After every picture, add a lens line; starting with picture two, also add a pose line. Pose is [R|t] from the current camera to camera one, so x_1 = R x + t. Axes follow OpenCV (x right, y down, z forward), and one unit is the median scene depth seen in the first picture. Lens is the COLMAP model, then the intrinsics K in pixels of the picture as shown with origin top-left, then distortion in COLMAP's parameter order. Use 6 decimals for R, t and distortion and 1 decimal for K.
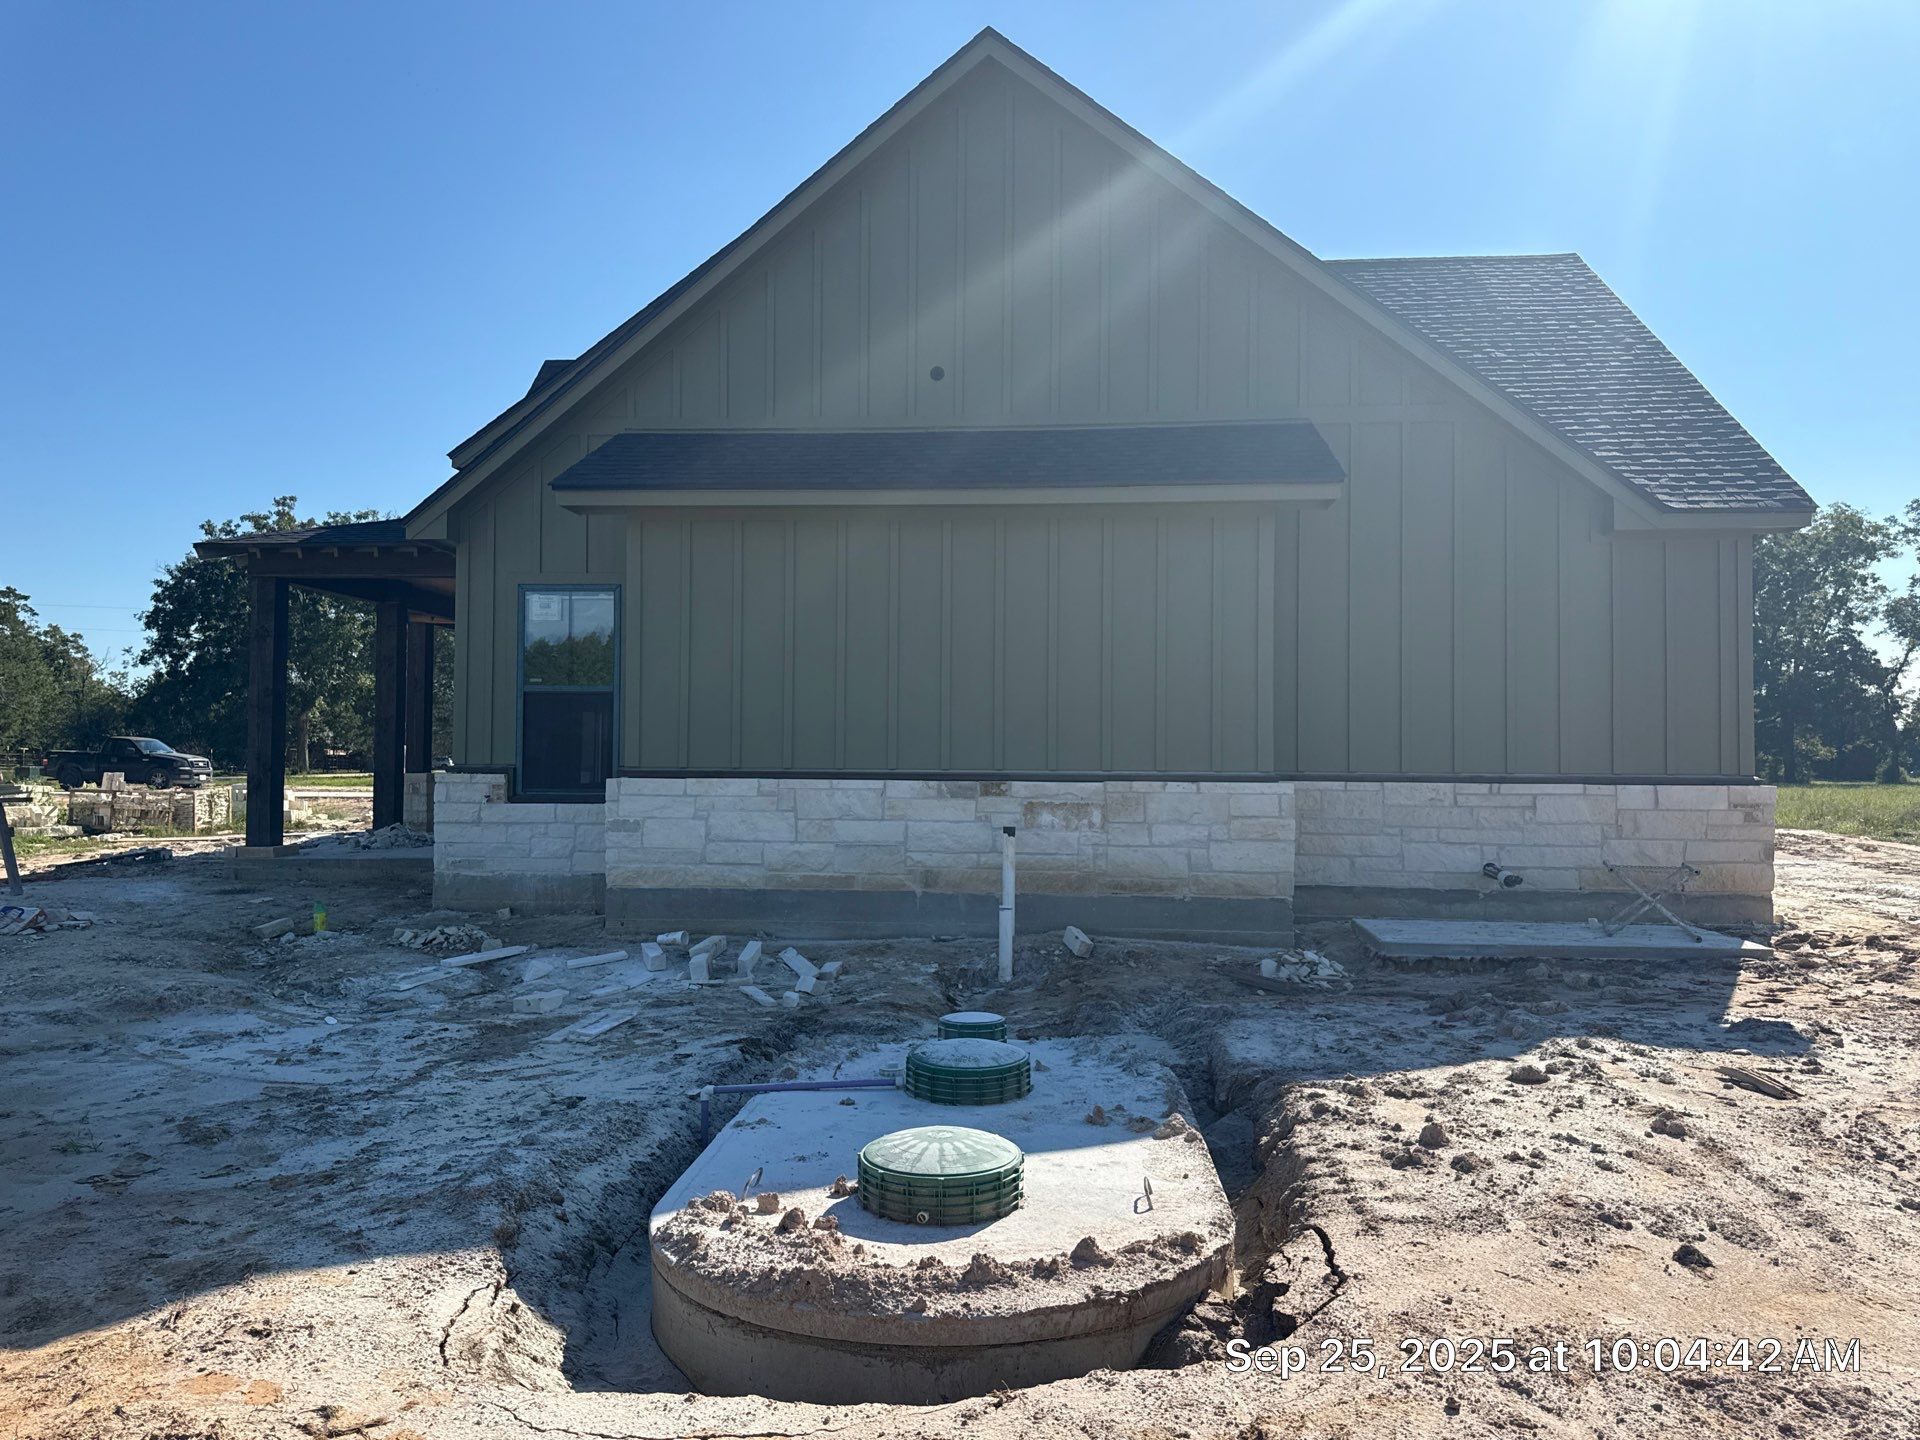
lens RADIAL K [[1490.4, 0, 936.8], [0, 1490.4, 694.4], [0, 0, 1]] dist [0.064766, -0.040045]
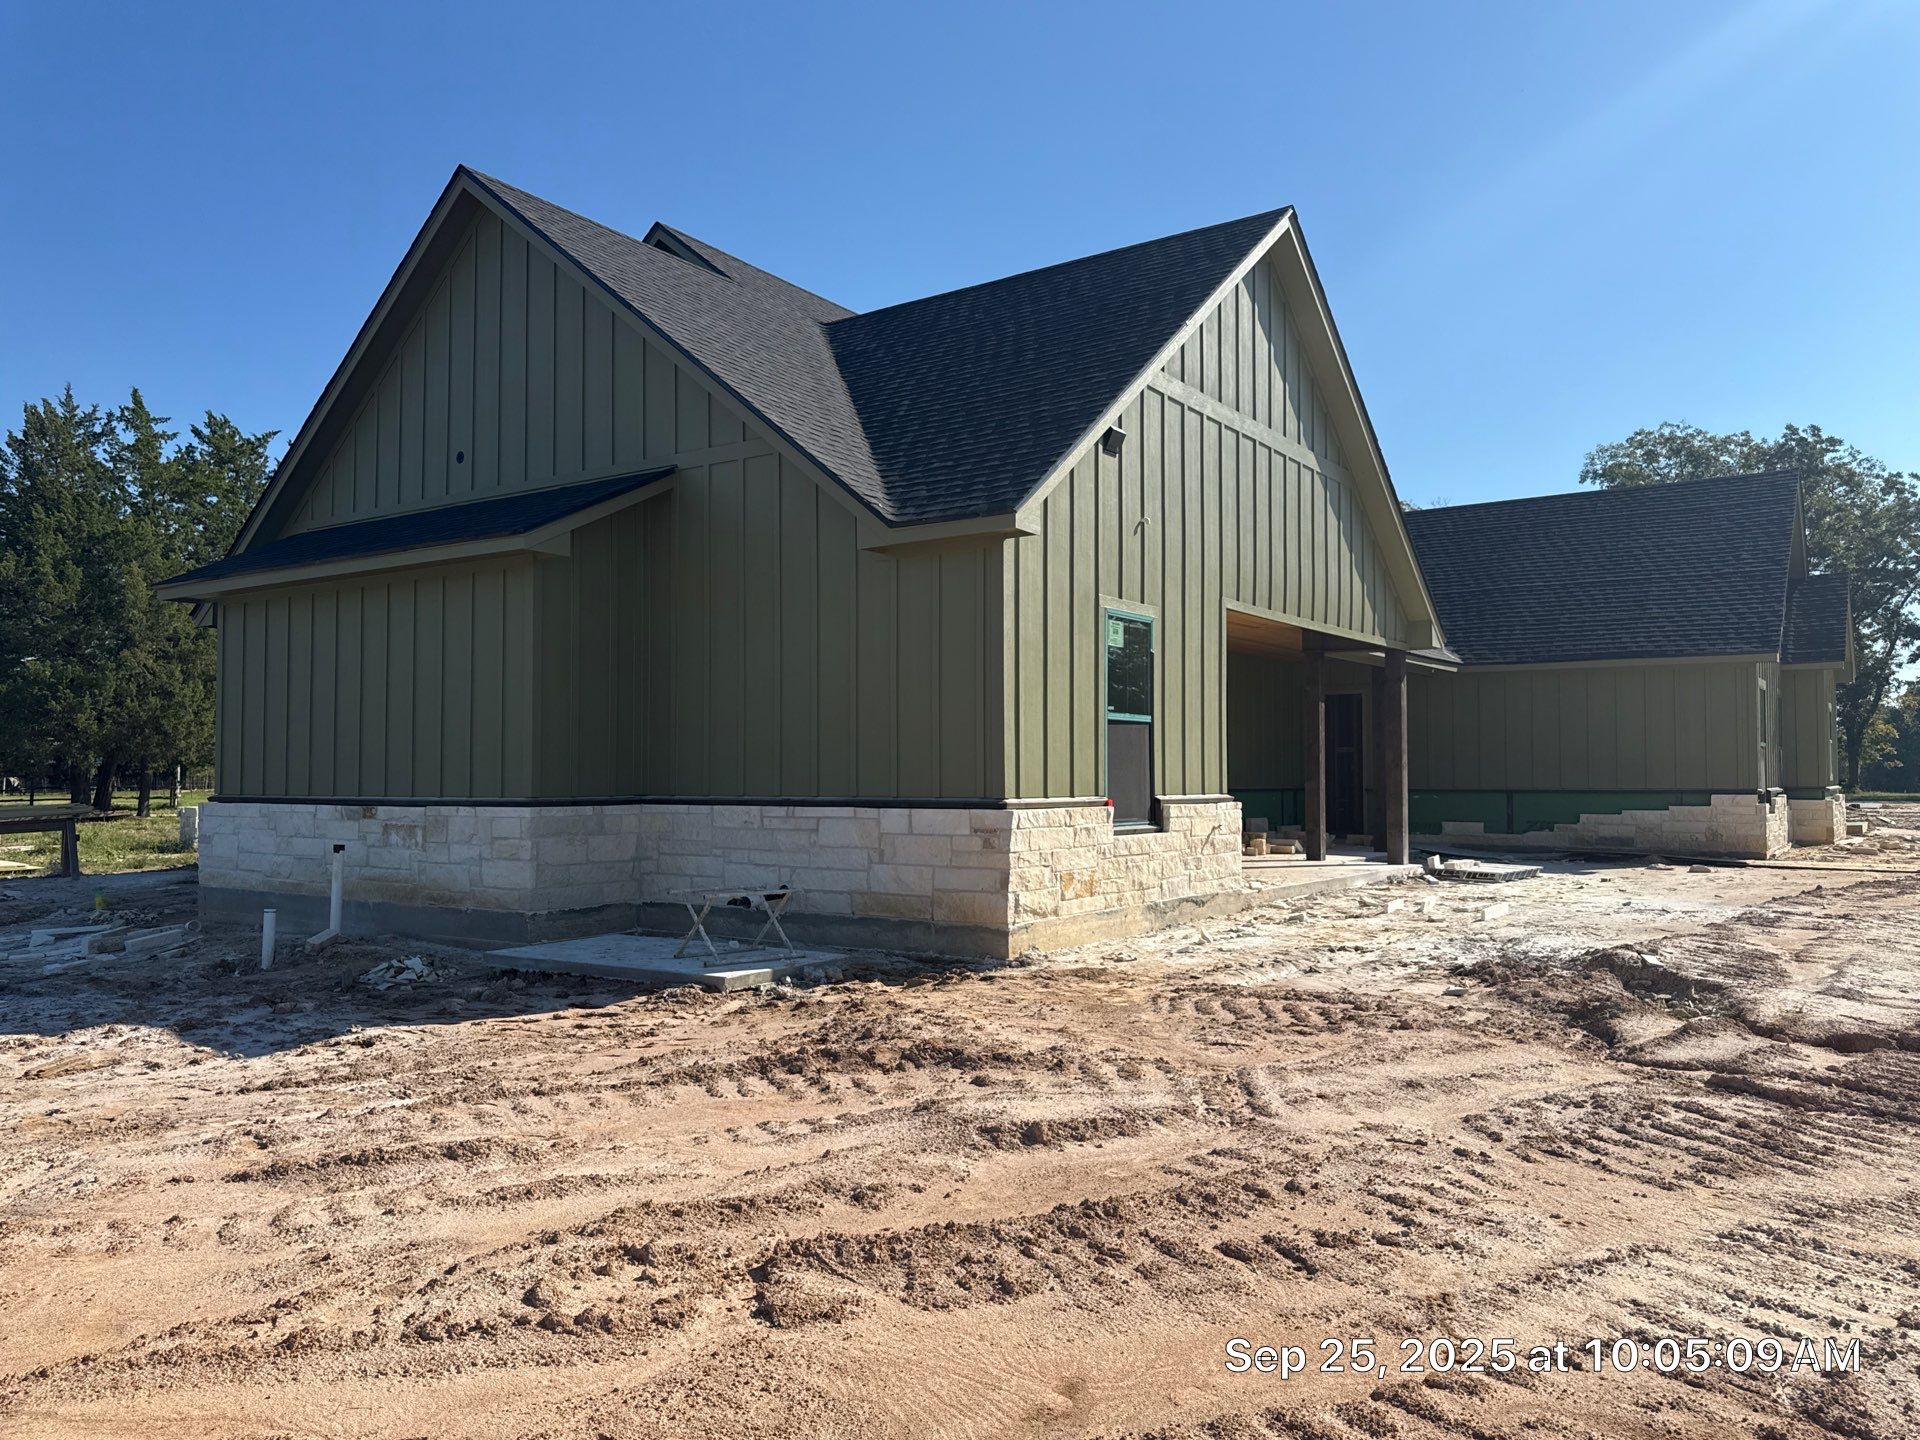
lens RADIAL K [[1335.0, 0, 930.6], [0, 1335.0, 698.1], [0, 0, 1]] dist [0.039684, -0.051266]
pose [[0.884276, -0.035781, -0.465592, 0.903648], [0.030297, 0.999355, -0.019259, 0.006757], [0.465981, 0.002924, 0.884790, 0.258289]]
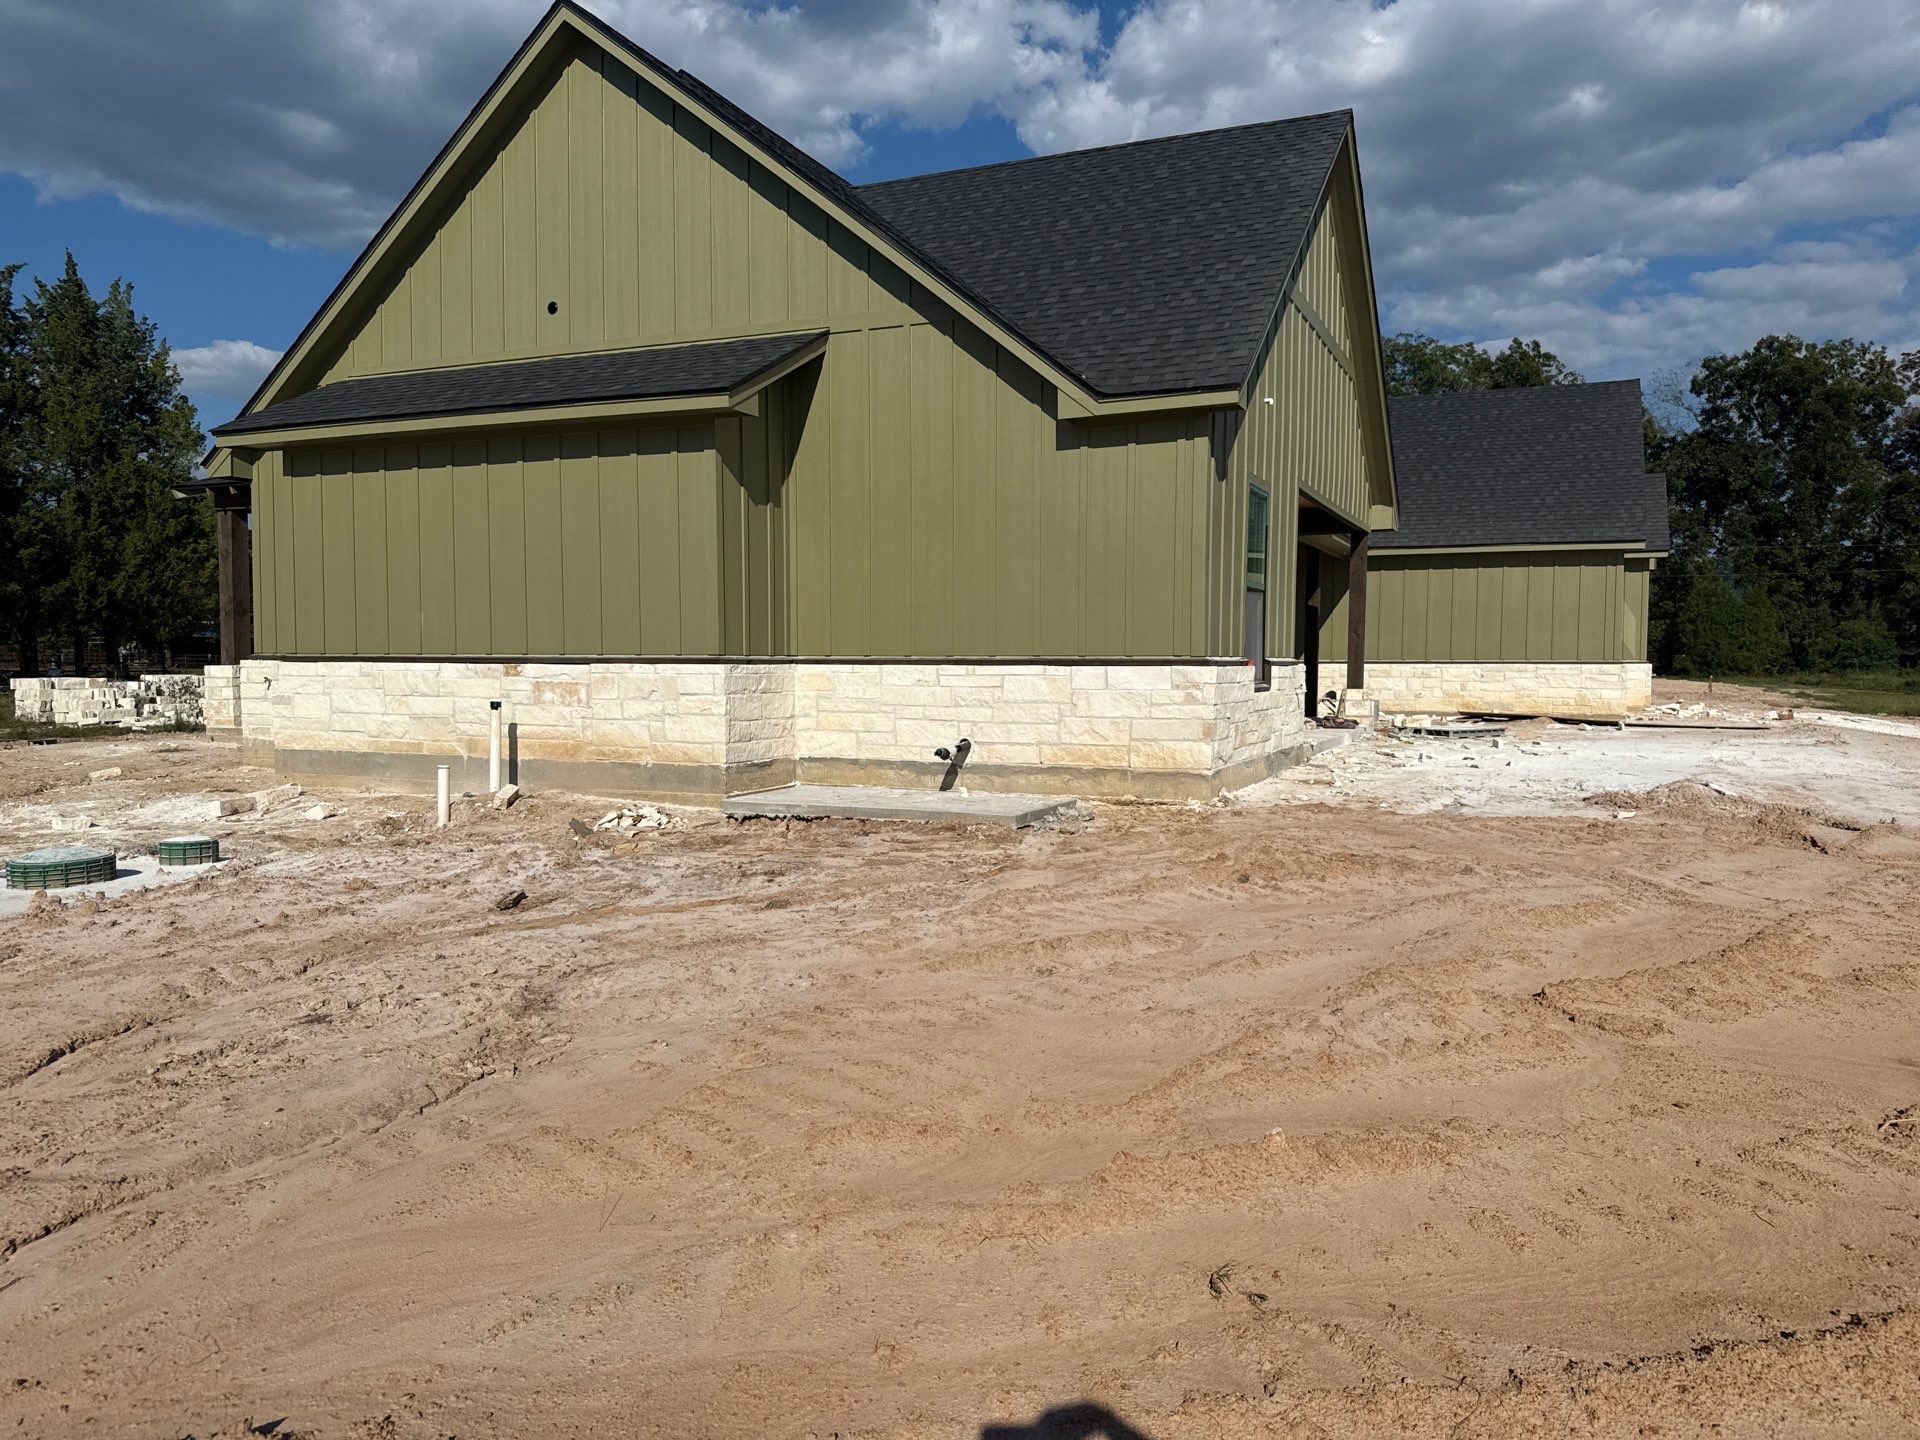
lens RADIAL K [[1335.0, 0, 907.3], [0, 1335.0, 695.2], [0, 0, 1]] dist [0.039684, -0.051266]
pose [[0.954331, 0.004160, -0.298722, 0.632494], [0.017481, 0.997412, 0.069739, 0.014303], [0.298239, -0.071776, 0.951789, 0.082837]]
